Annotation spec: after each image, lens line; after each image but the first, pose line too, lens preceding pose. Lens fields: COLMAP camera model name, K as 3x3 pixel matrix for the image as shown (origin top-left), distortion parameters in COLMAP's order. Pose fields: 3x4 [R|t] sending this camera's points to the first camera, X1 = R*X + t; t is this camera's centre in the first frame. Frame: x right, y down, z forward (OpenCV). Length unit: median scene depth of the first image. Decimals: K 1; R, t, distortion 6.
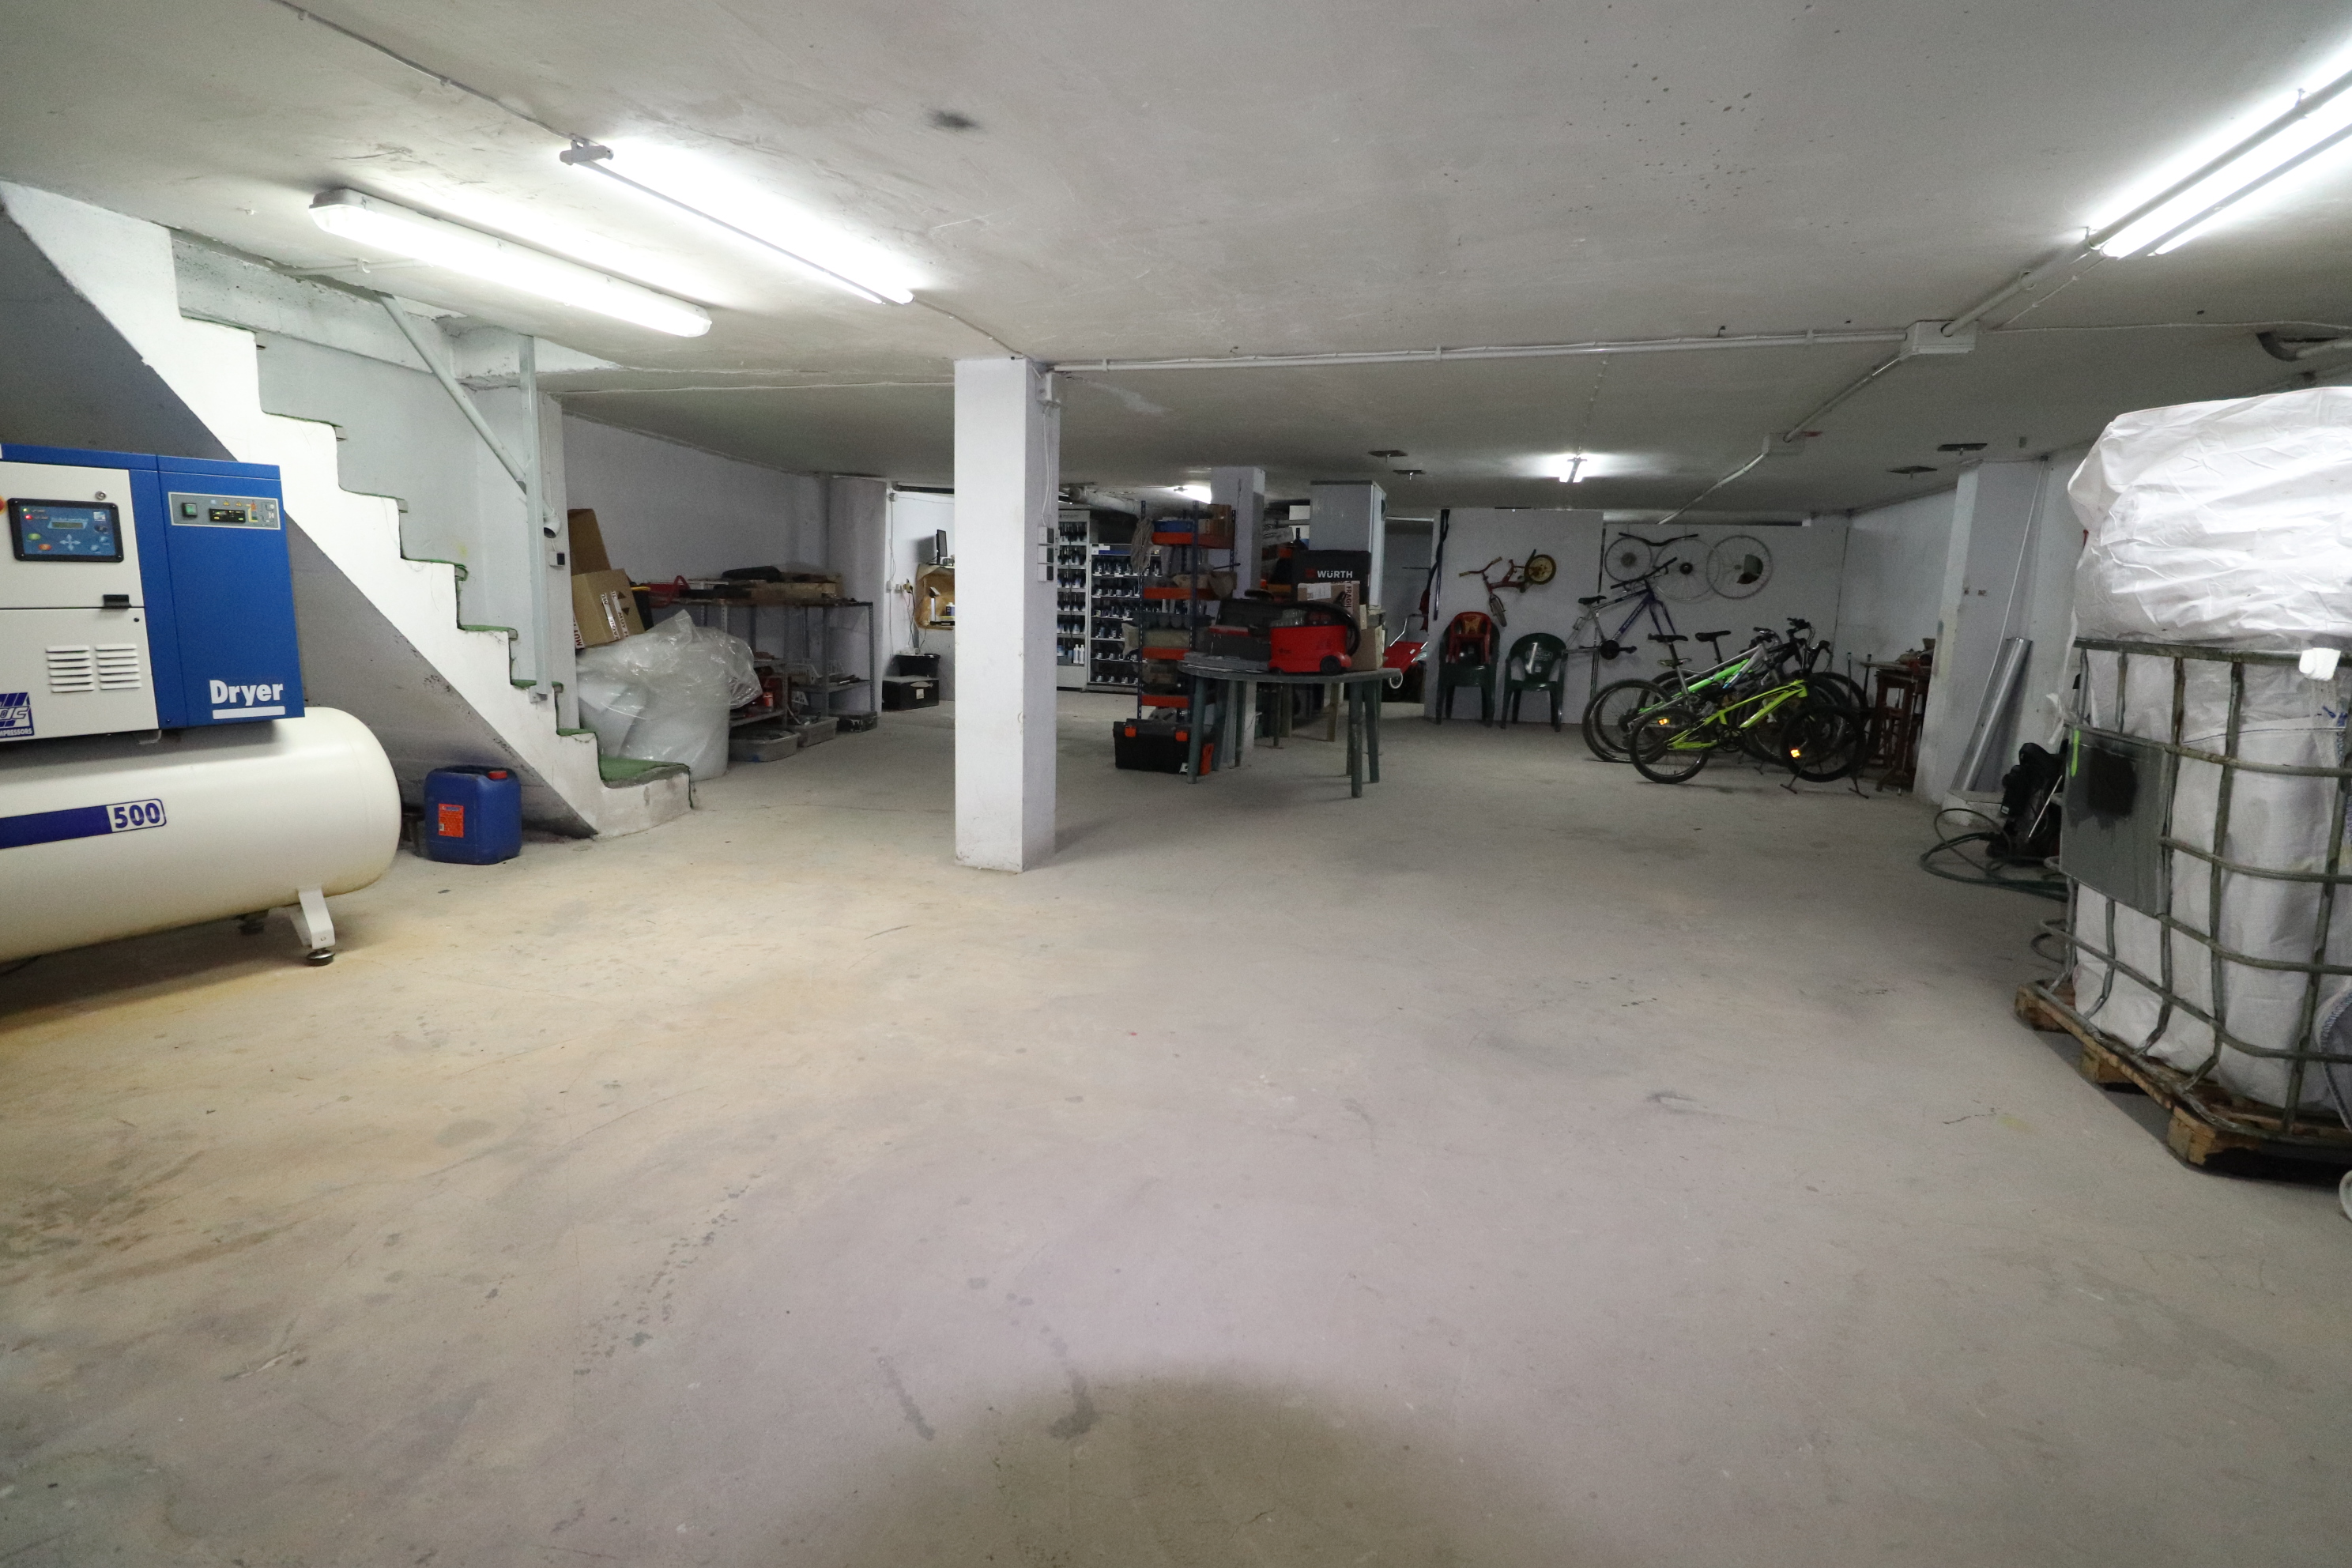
lens RADIAL K [[1103.2, 0, 1194.4], [0, 1103.2, 777.0], [0, 0, 1]] dist [-0.004322, -0.010912]
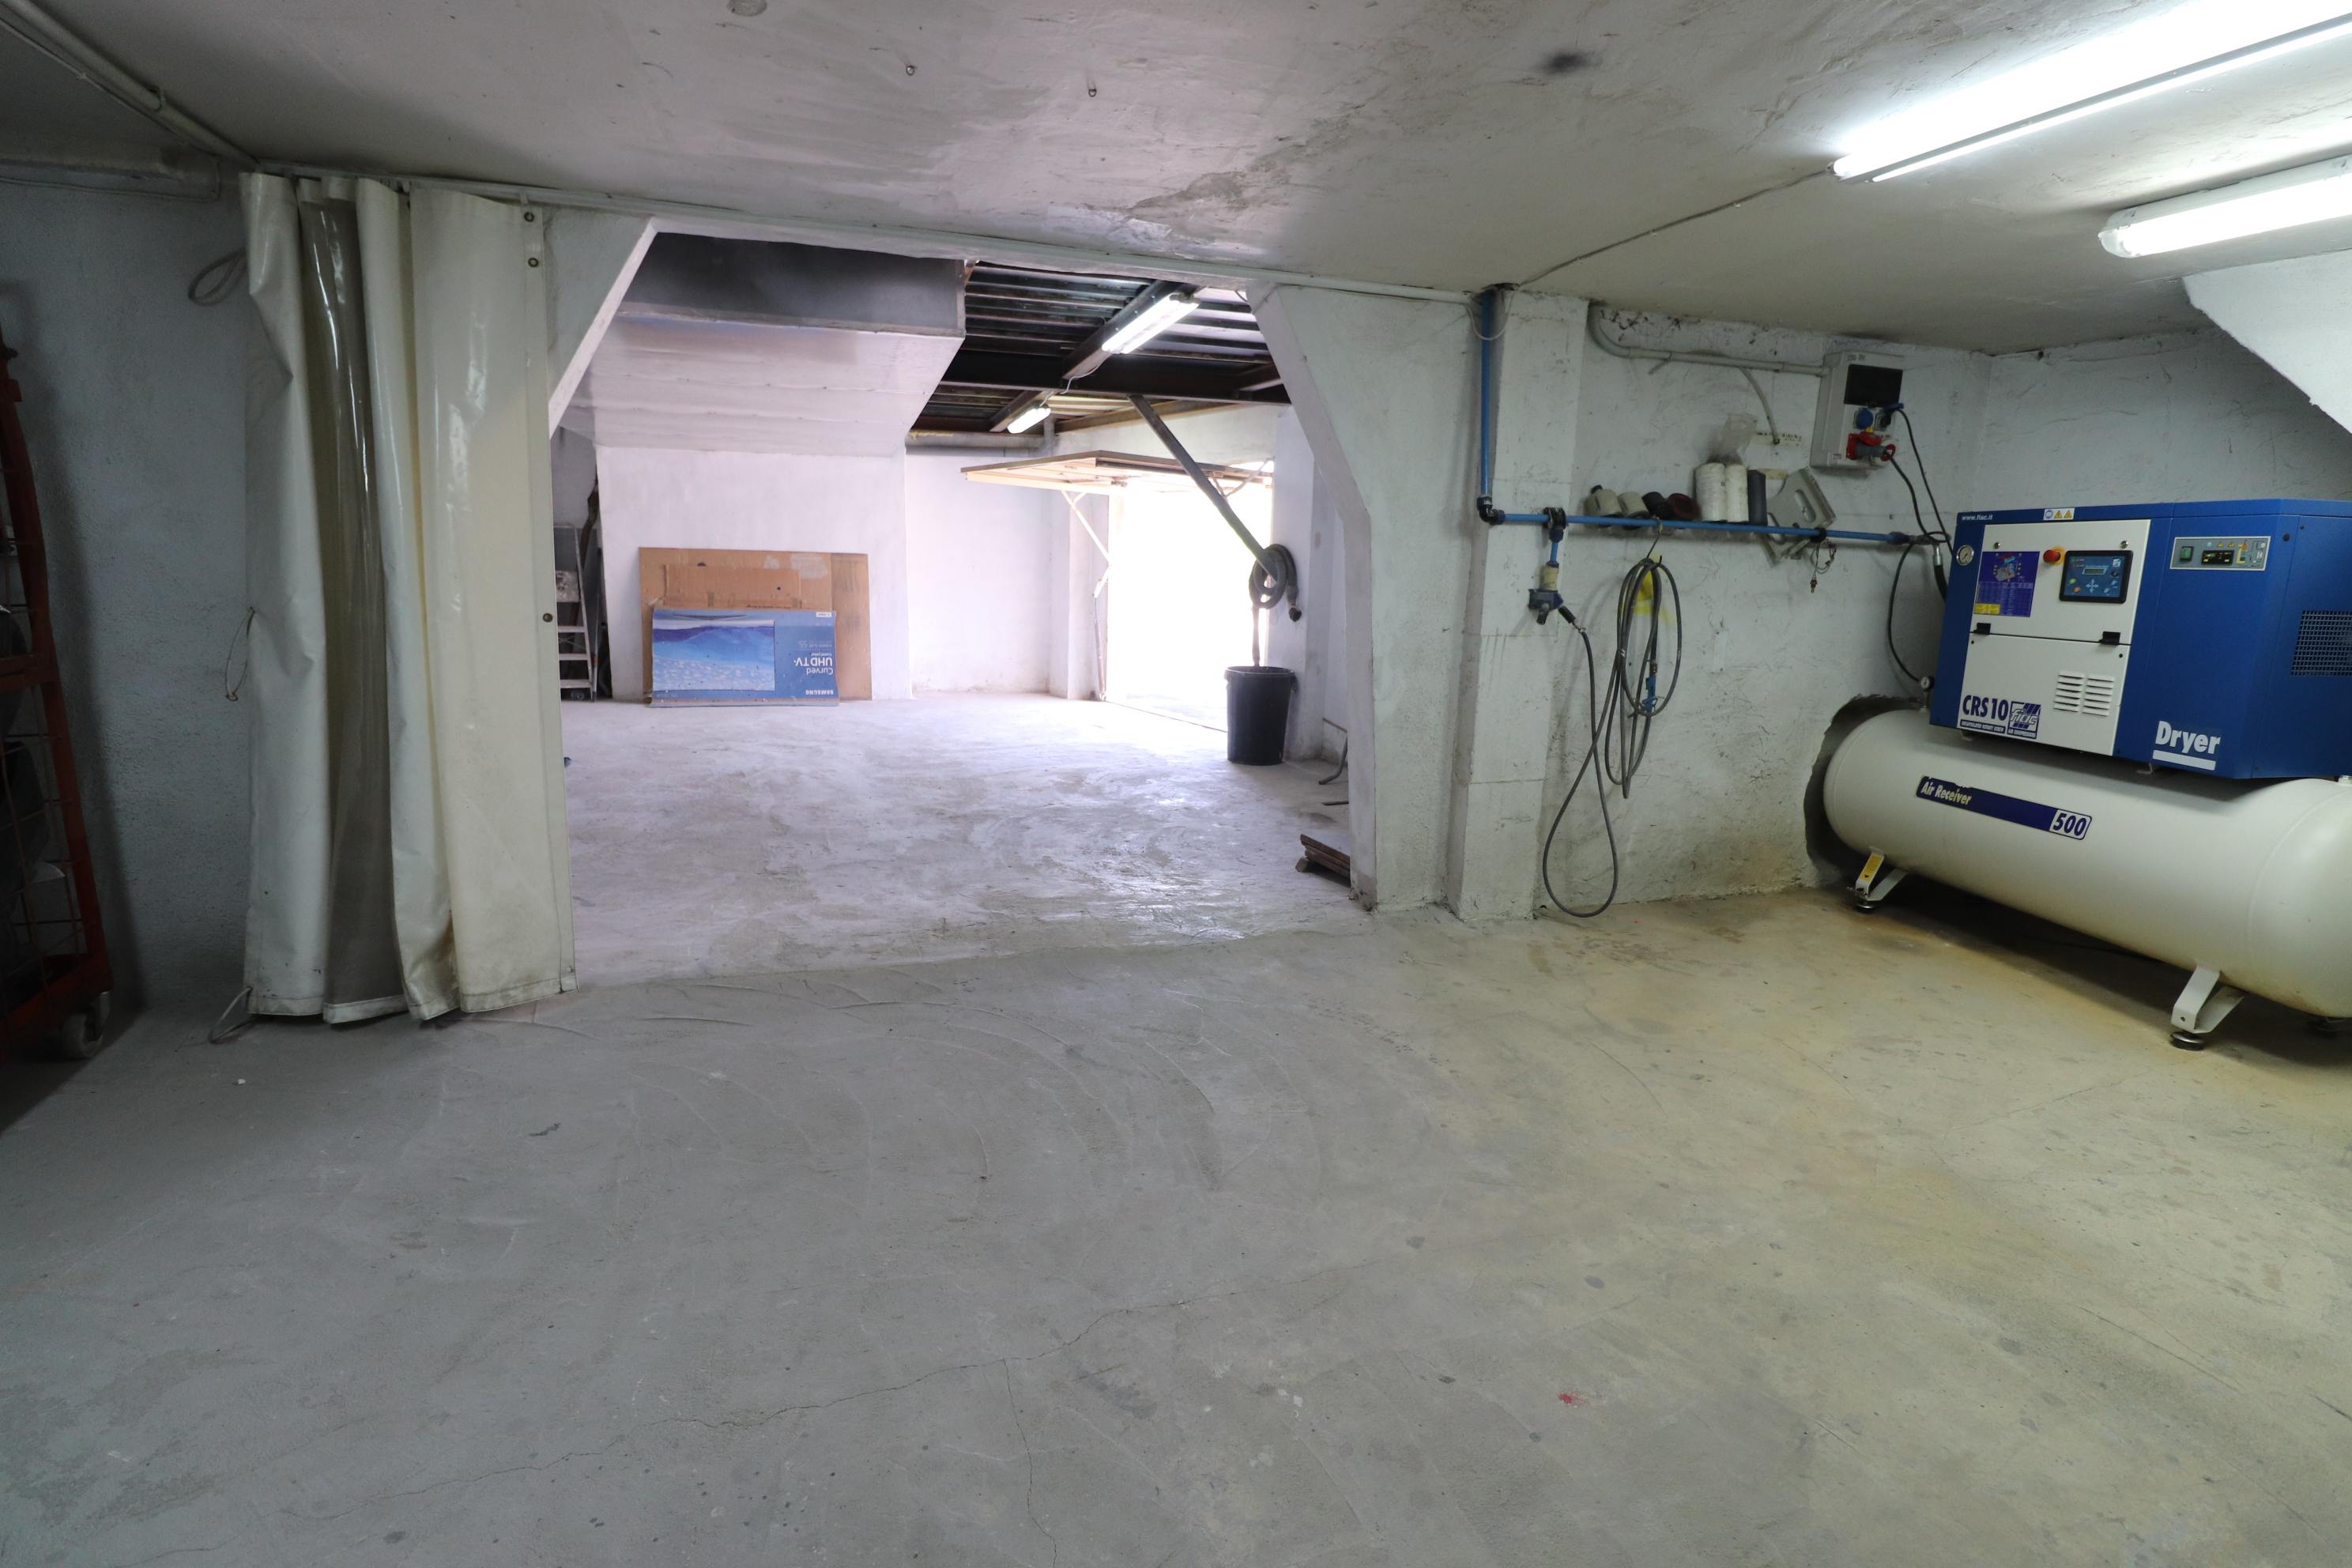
lens RADIAL K [[1103.2, 0, 1186.5], [0, 1103.2, 774.6], [0, 0, 1]] dist [-0.004322, -0.010912]
pose [[-0.794560, 0.071632, -0.602946, 0.381126], [-0.144037, 0.942436, 0.301776, -0.192675], [0.589855, 0.326625, -0.738504, 1.093770]]
